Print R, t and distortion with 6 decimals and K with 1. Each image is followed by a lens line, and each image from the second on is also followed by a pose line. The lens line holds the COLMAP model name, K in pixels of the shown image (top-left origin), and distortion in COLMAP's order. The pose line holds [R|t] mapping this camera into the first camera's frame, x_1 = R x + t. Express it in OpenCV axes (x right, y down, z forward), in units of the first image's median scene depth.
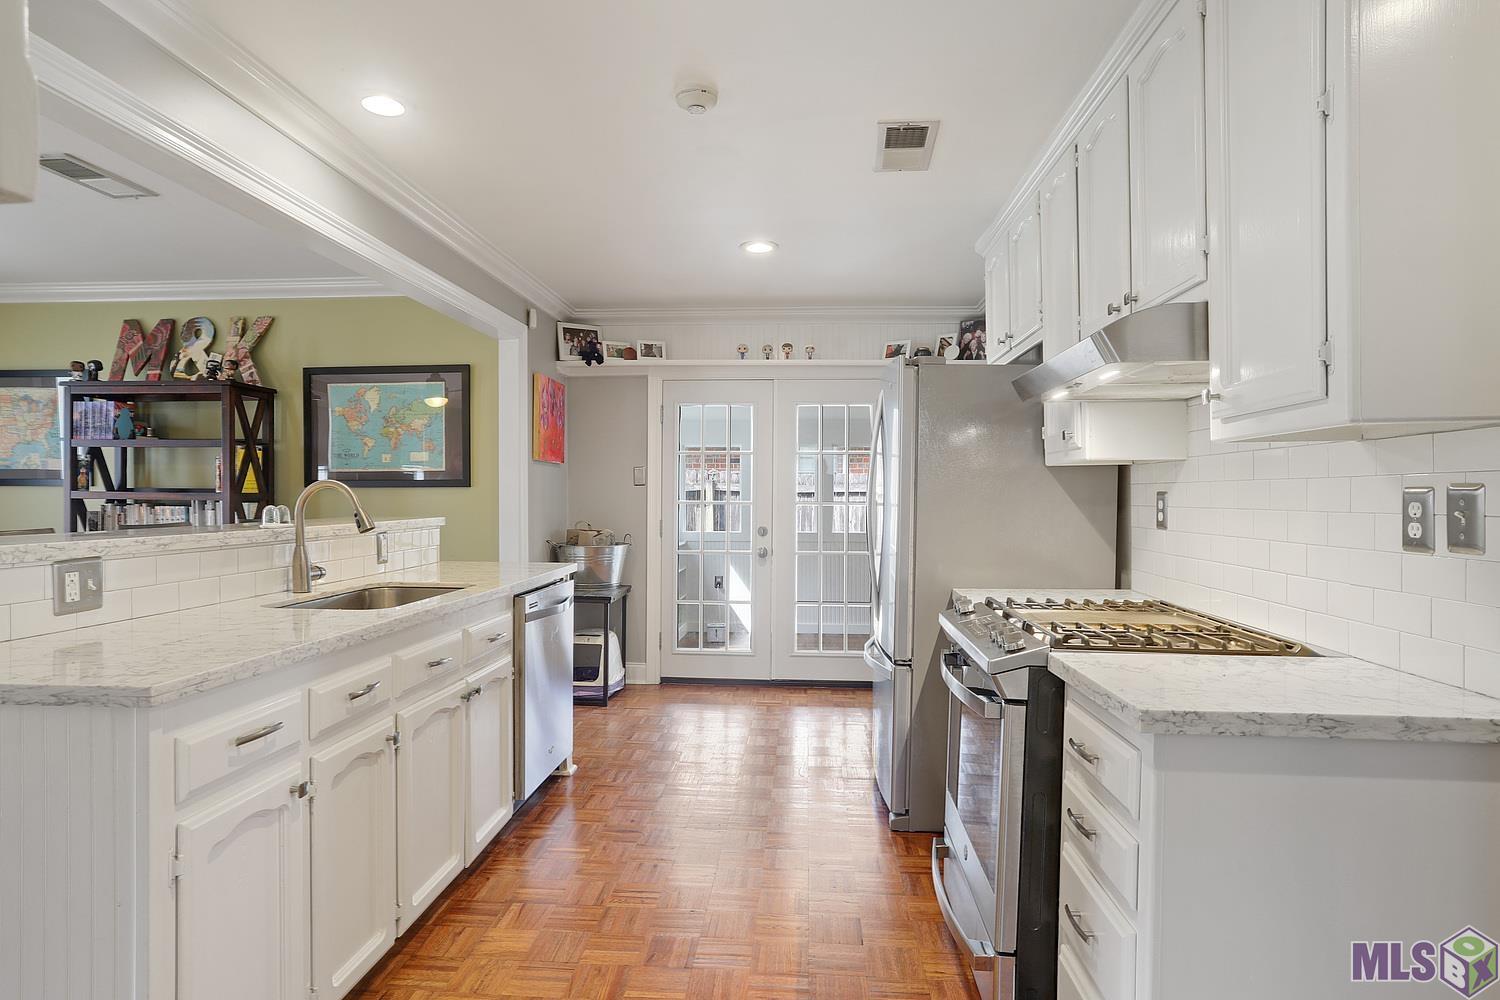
lens RADIAL K [[882.2, 0, 741.9], [0, 882.2, 503.3], [0, 0, 1]] dist [-0.049805, 0.047744]
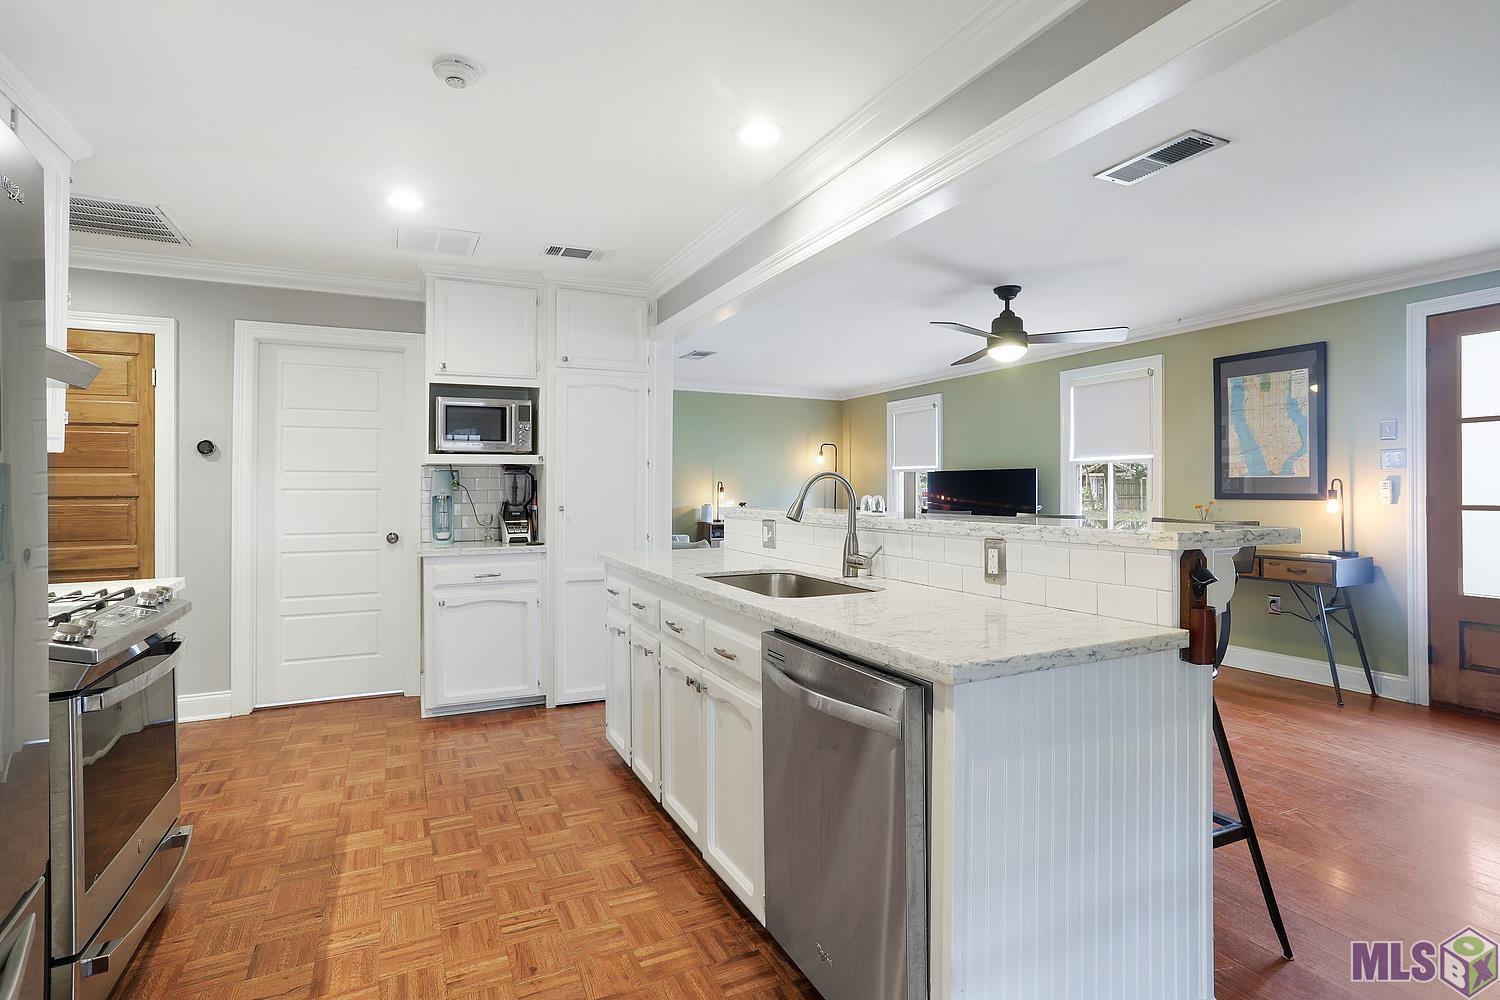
lens RADIAL K [[740.2, 0, 750.0], [0, 740.2, 500.0], [0, 0, 1]] dist [-0.041281, 0.035208]
pose [[-0.871336, 0.000203, -0.490688, 0.051909], [0.002404, 0.999990, -0.003856, 0.011333], [0.490682, -0.004540, -0.871327, 1.776020]]
